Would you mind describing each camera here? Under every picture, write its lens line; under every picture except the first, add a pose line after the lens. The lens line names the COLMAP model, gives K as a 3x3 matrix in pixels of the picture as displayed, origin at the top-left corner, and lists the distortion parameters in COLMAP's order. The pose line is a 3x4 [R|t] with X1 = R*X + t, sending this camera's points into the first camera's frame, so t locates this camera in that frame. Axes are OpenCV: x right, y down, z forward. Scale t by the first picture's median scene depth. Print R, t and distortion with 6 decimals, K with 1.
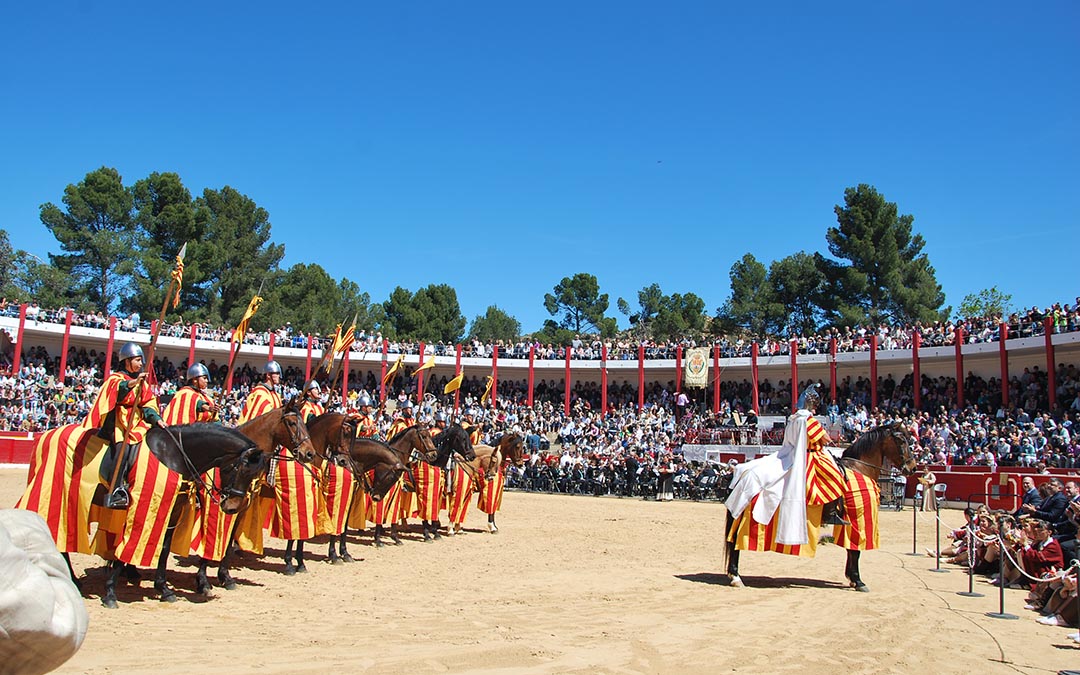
lens RADIAL K [[861.0, 0, 540.0], [0, 861.0, 337.5], [0, 0, 1]] dist [-0.004227, 0.002221]
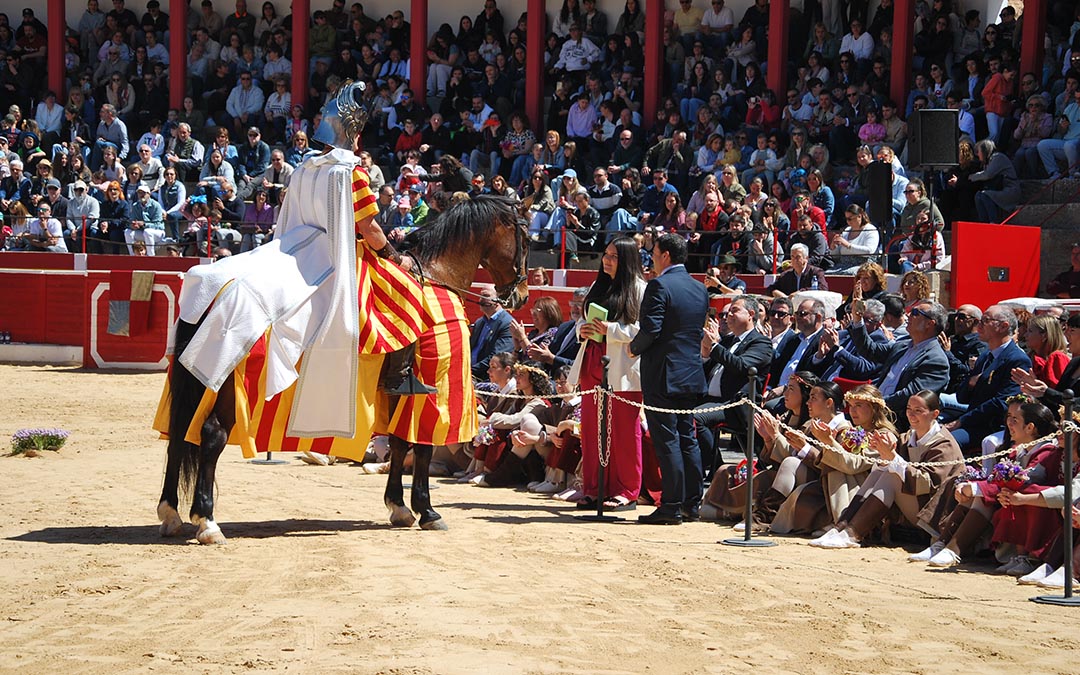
lens RADIAL K [[2703.1, 0, 539.6], [0, 2703.1, 373.2], [0, 0, 1]] dist [0.664056, 0.323381]
pose [[0.685665, -0.038647, 0.726891, -0.658555], [-0.103450, 0.983280, 0.149861, -0.022281], [-0.720529, -0.177951, 0.670202, -0.040138]]
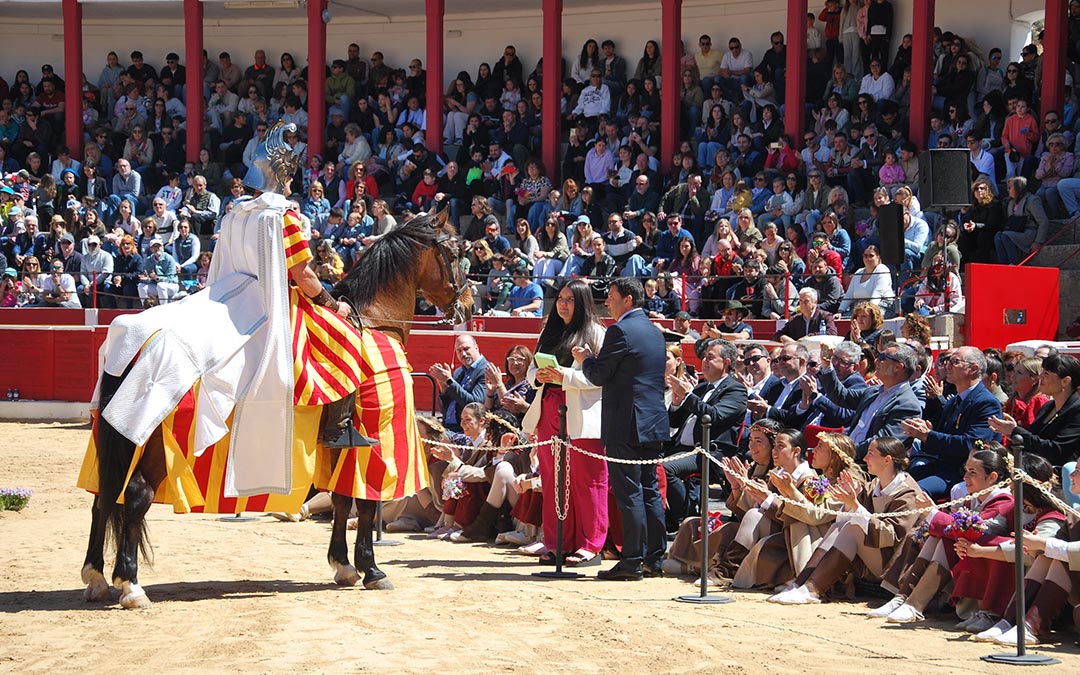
lens RADIAL K [[2703.1, 0, 539.6], [0, 2703.1, 373.2], [0, 0, 1]] dist [0.664056, 0.323381]
pose [[0.703803, -0.033921, 0.709585, -0.570088], [-0.087561, 0.987101, 0.134035, -0.018957], [-0.704978, -0.156467, 0.691754, -0.043762]]
